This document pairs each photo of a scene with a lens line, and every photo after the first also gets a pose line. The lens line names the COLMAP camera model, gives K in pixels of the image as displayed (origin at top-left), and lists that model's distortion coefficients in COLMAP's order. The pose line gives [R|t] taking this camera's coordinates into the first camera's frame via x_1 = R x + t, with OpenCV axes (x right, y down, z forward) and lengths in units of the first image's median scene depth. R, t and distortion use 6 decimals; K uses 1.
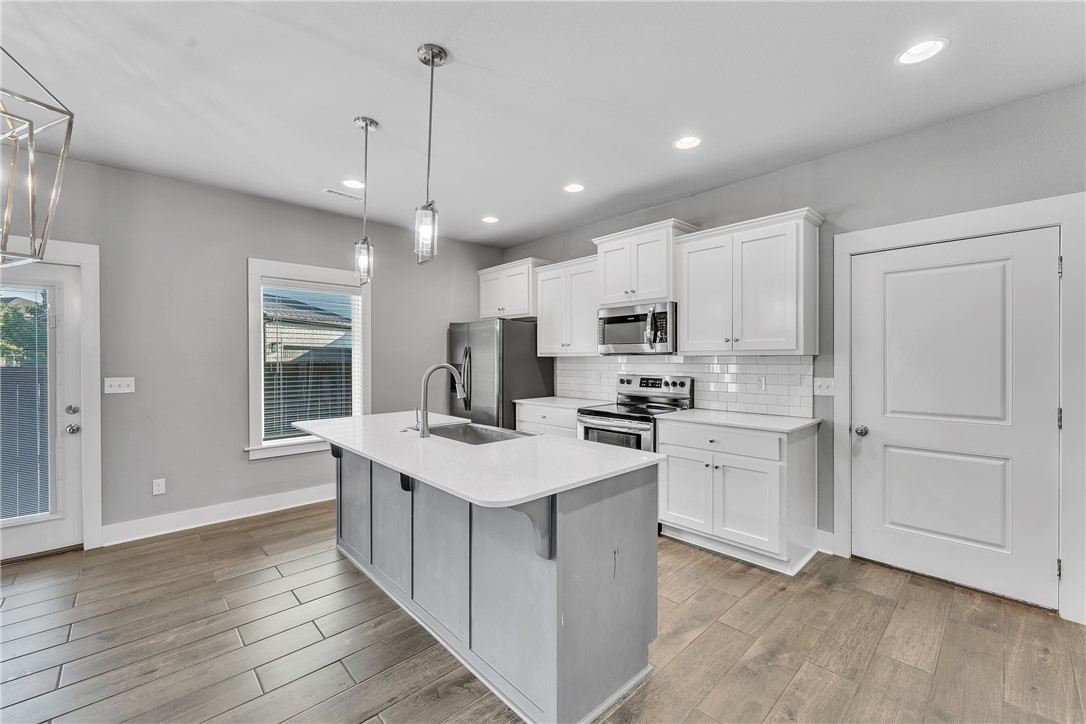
lens RADIAL K [[449.1, 0, 540.4], [0, 449.1, 356.5], [0, 0, 1]] dist [-0.000977, -0.000527]
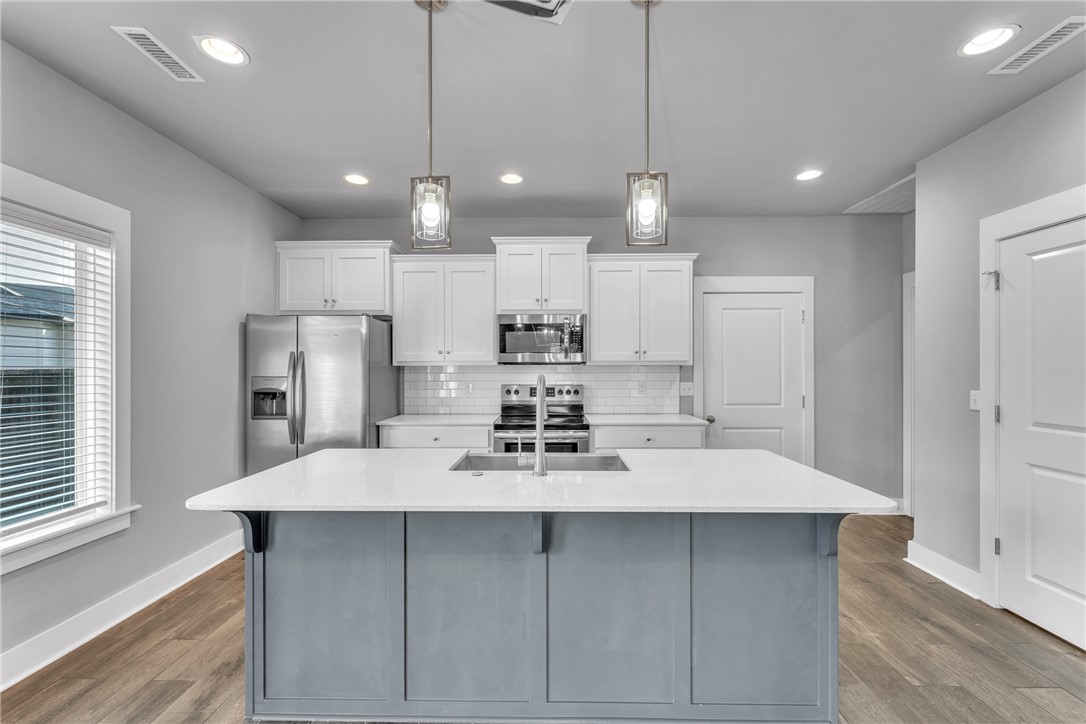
lens RADIAL K [[449.1, 0, 551.7], [0, 449.1, 364.7], [0, 0, 1]] dist [-0.000977, -0.000527]
pose [[0.684512, 0.005438, 0.728982, -0.508172], [-0.002402, 0.999984, -0.005204, 0.002344], [-0.728998, 0.001811, 0.684514, 0.314203]]
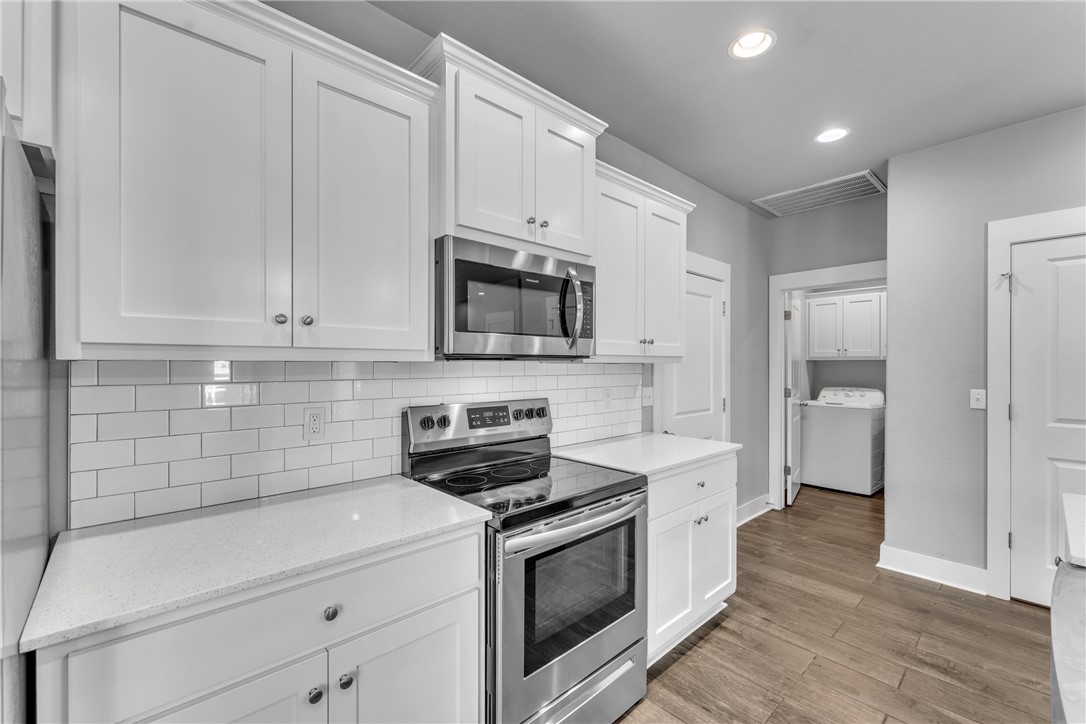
lens RADIAL K [[449.1, 0, 545.2], [0, 449.1, 365.0], [0, 0, 1]] dist [-0.000977, -0.000527]
pose [[0.008303, 0.002789, 0.999962, -0.261339], [-0.003775, 0.999989, -0.002758, 0.003006], [-0.999958, -0.003752, 0.008314, 0.998358]]
